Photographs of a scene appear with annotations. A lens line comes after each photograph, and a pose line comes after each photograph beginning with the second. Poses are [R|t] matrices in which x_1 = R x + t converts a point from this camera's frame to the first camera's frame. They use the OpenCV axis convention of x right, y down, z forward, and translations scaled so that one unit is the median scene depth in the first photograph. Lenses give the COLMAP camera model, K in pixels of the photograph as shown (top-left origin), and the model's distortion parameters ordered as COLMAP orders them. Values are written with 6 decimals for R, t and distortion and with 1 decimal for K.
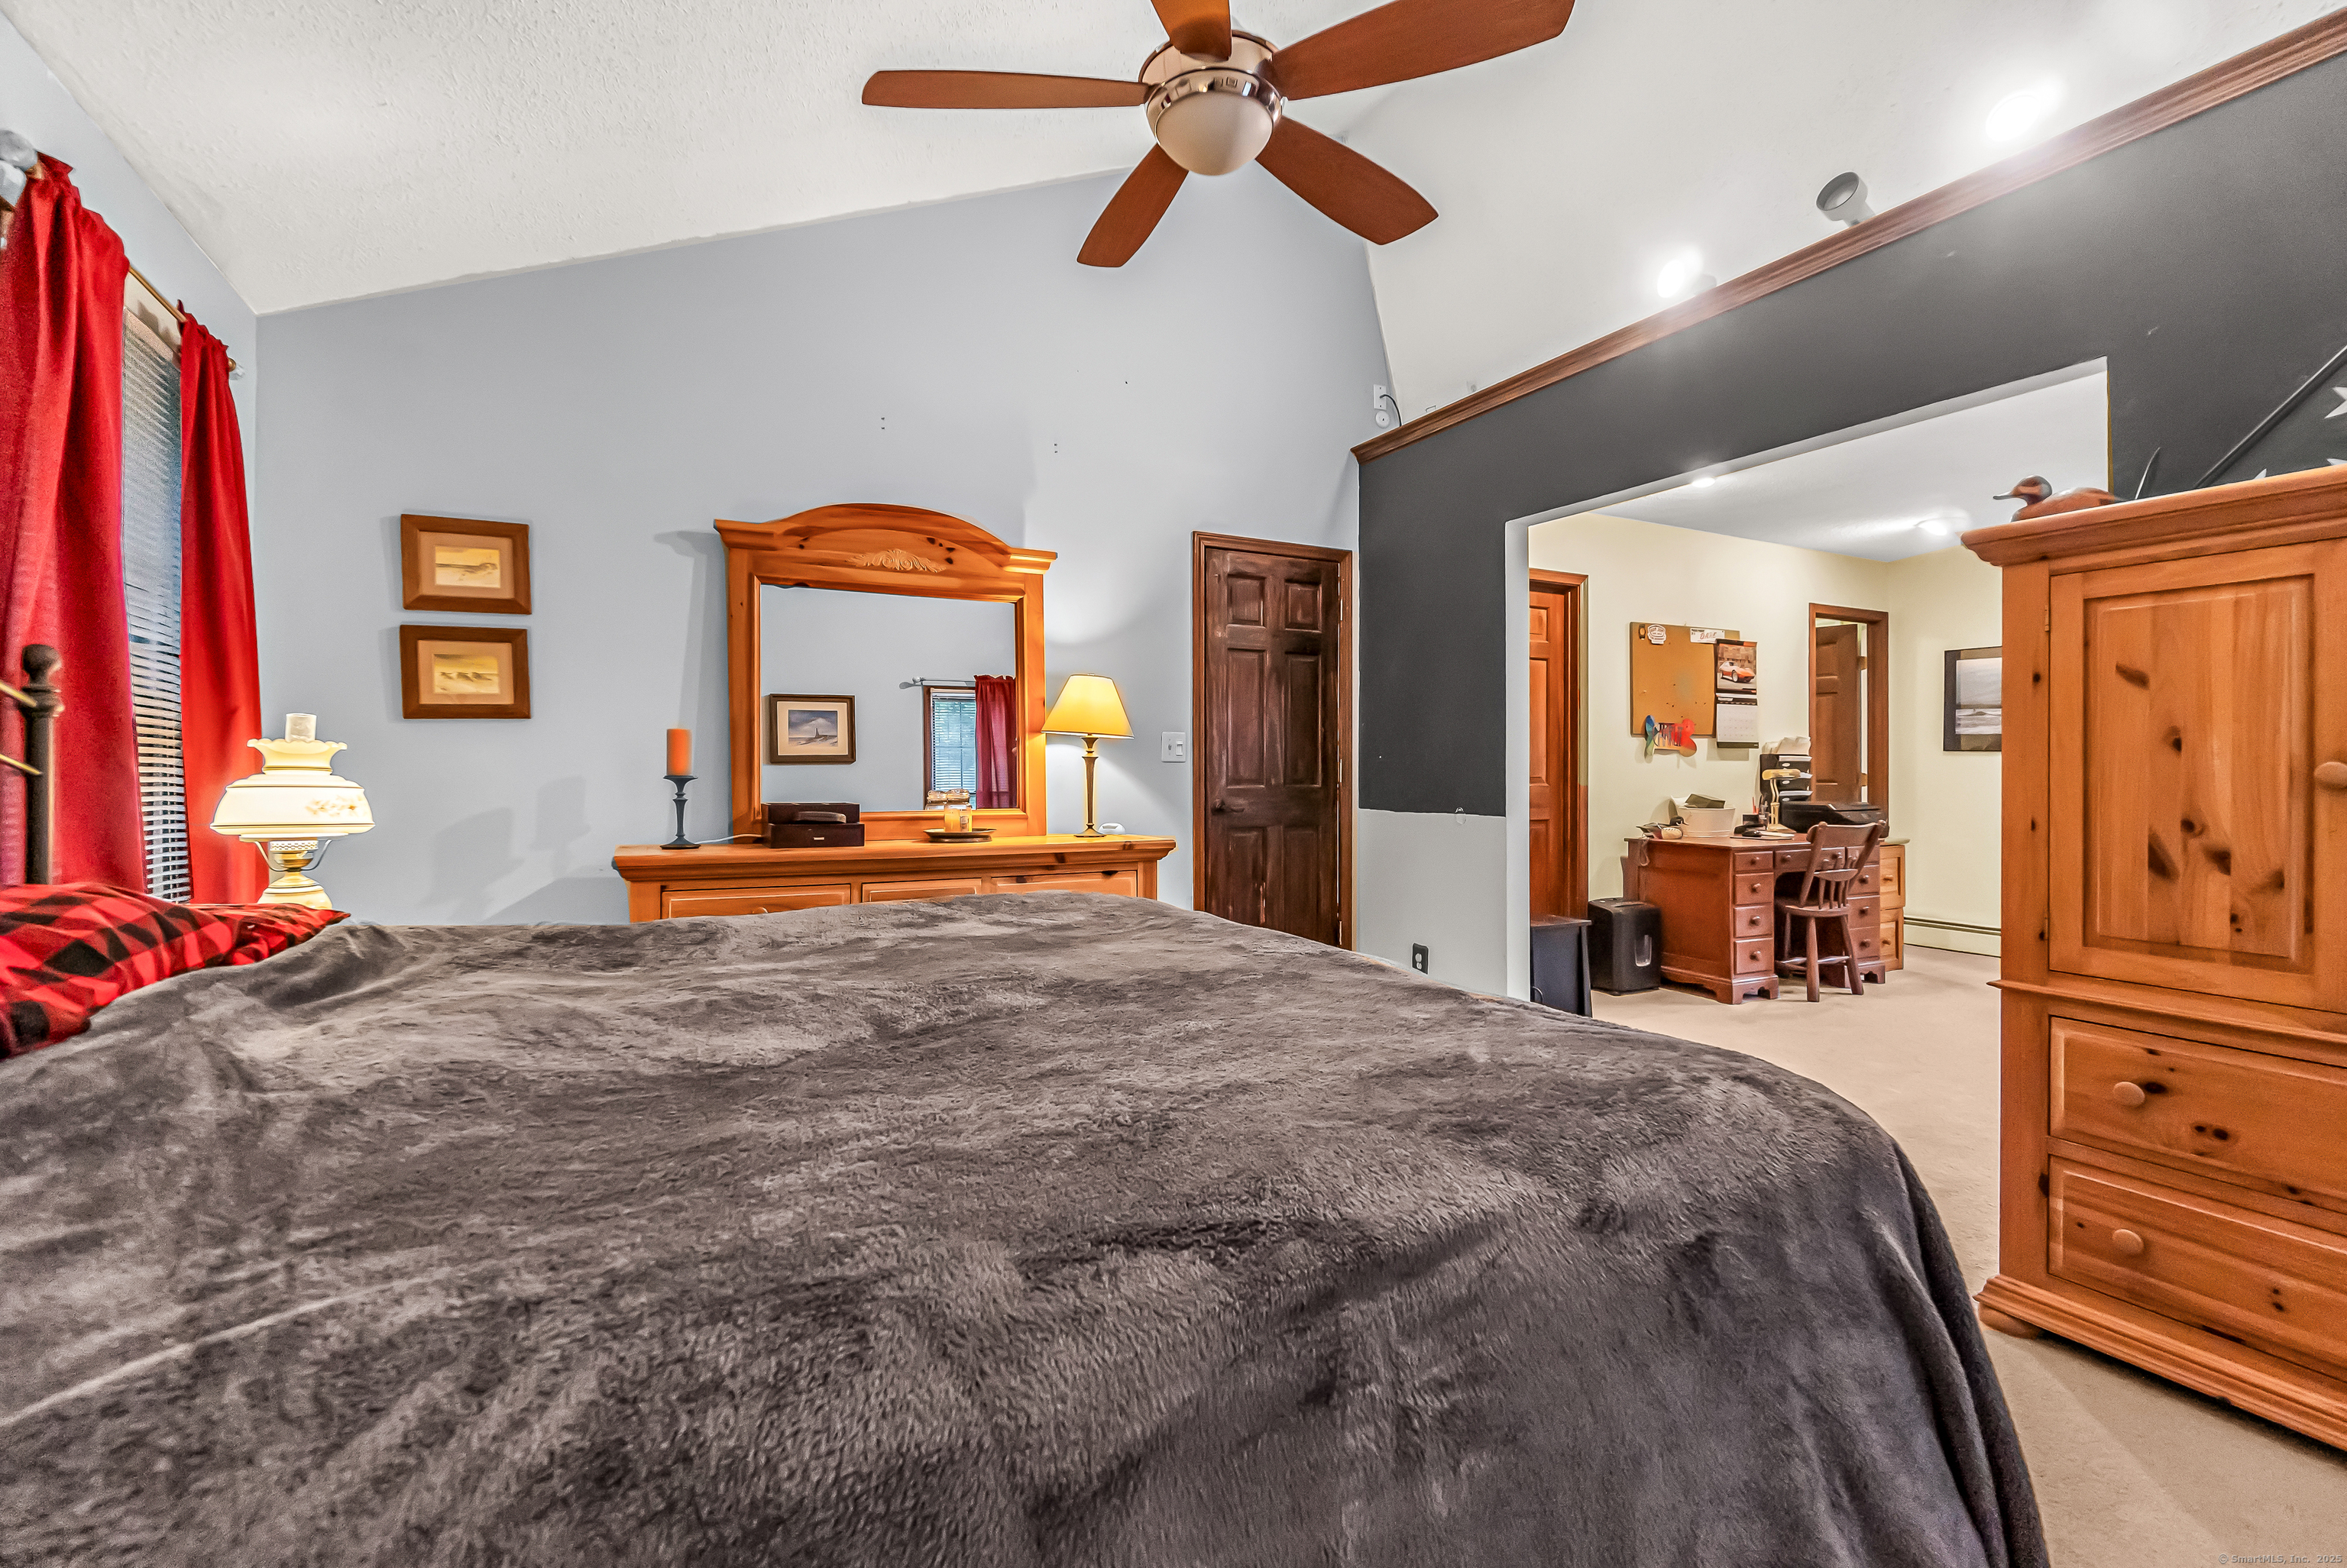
lens RADIAL K [[1020.1, 0, 1173.1], [0, 1020.1, 766.4], [0, 0, 1]] dist [-0.004326, 0.001213]
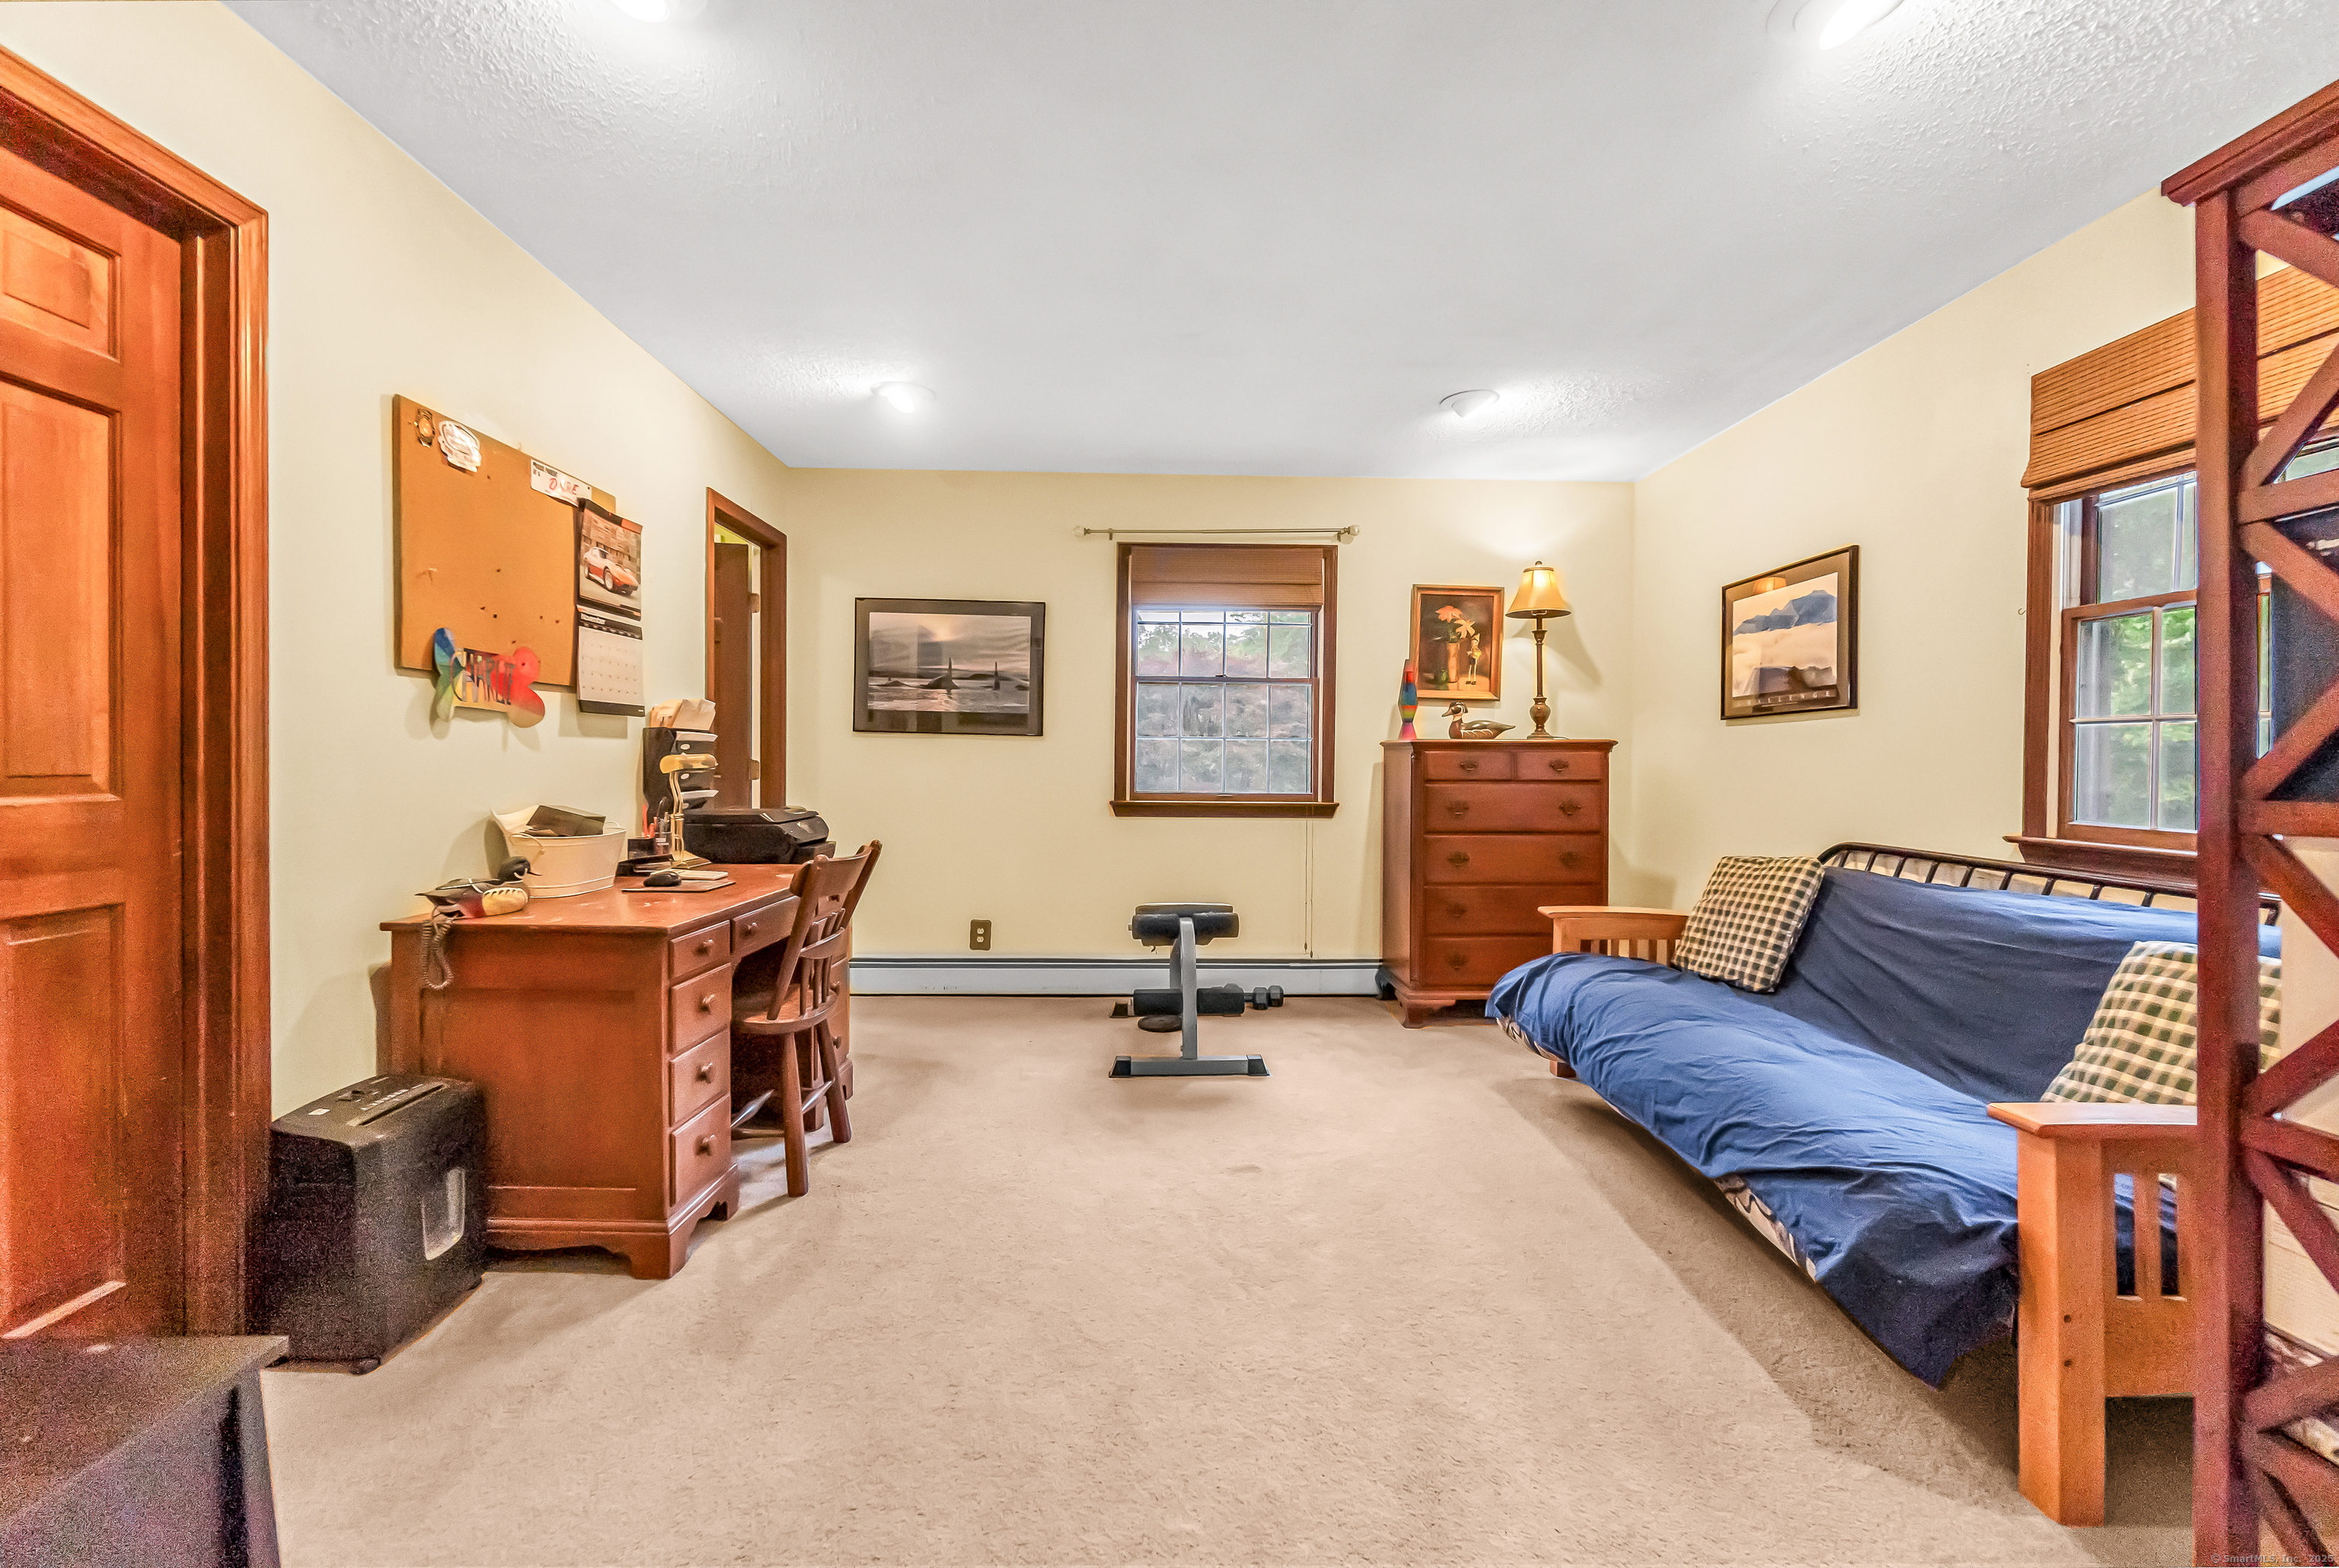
lens RADIAL K [[1016.6, 0, 1167.9], [0, 1016.6, 770.8], [0, 0, 1]] dist [-0.004326, 0.001213]
pose [[0.445008, -0.010686, 0.895463, 0.219578], [-0.004857, 0.999885, 0.014346, 0.002590], [-0.895513, -0.010734, 0.444905, 0.535240]]
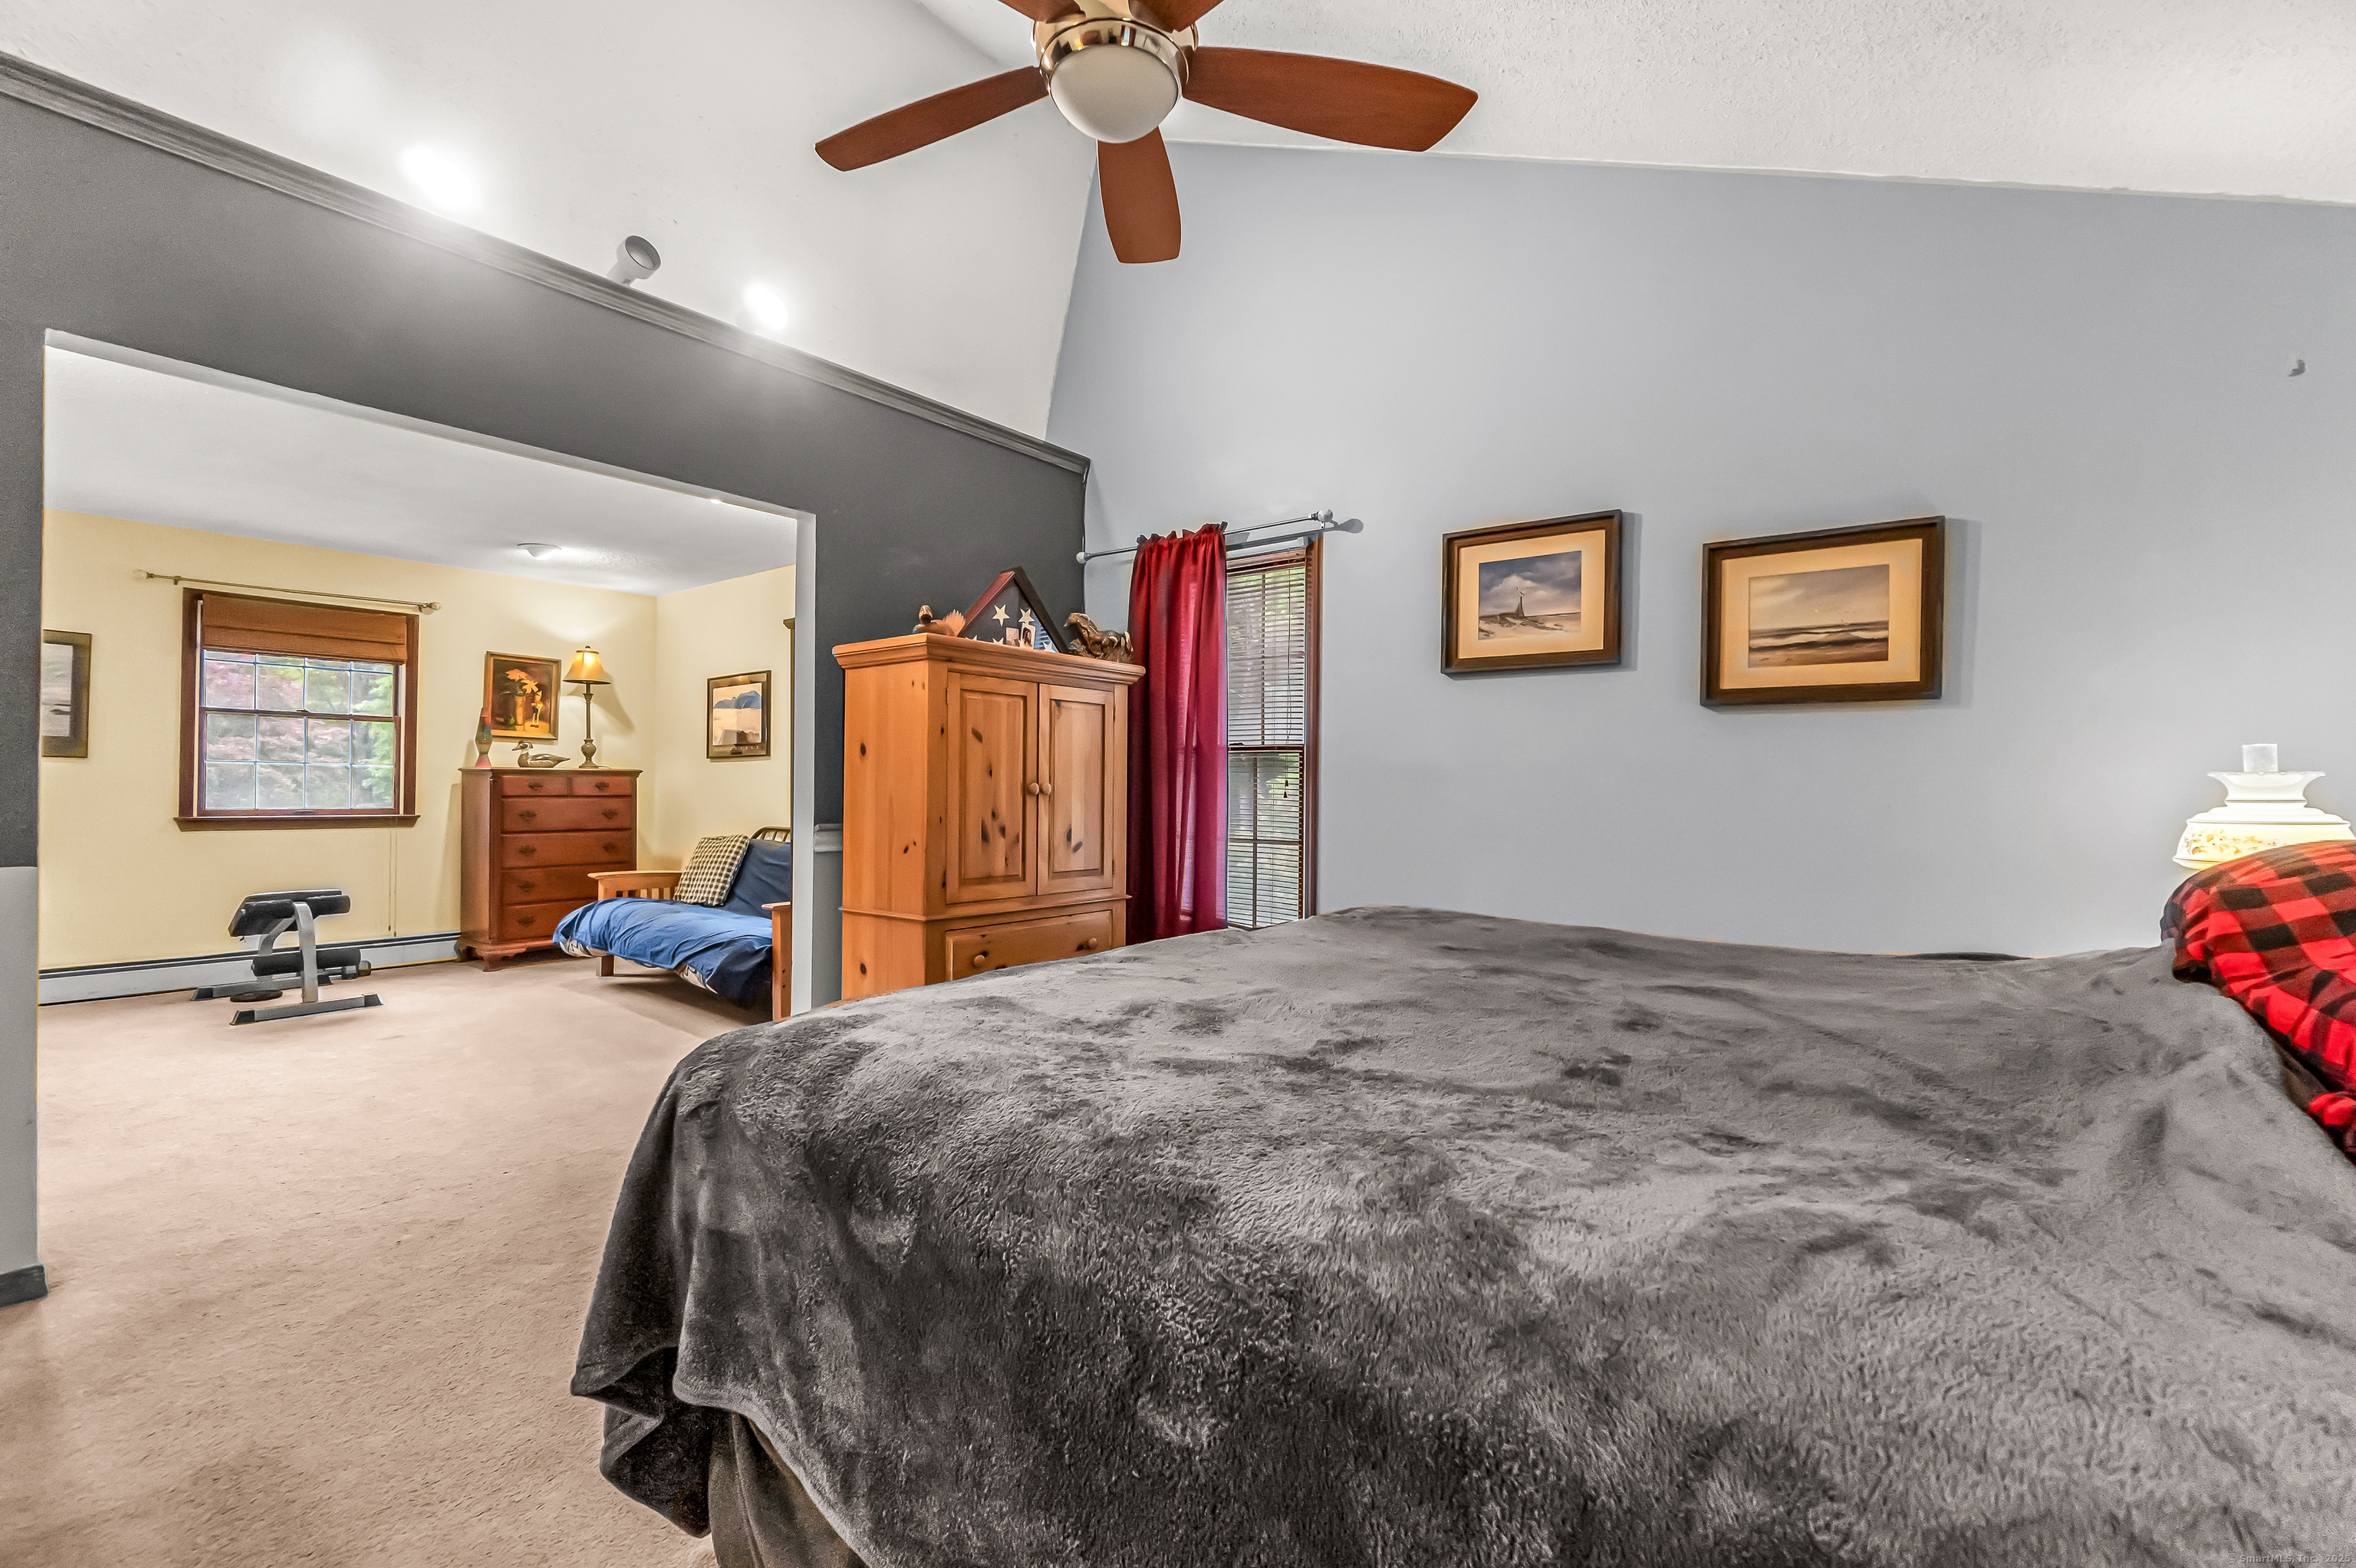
lens RADIAL K [[1024.0, 0, 1180.6], [0, 1024.0, 784.4], [0, 0, 1]] dist [-0.006584, 0.001031]
pose [[-0.406165, -0.004875, 0.913787, -0.307496], [-0.010296, 0.999947, 0.000759, -0.001546], [-0.913742, -0.009100, -0.406194, 0.481826]]
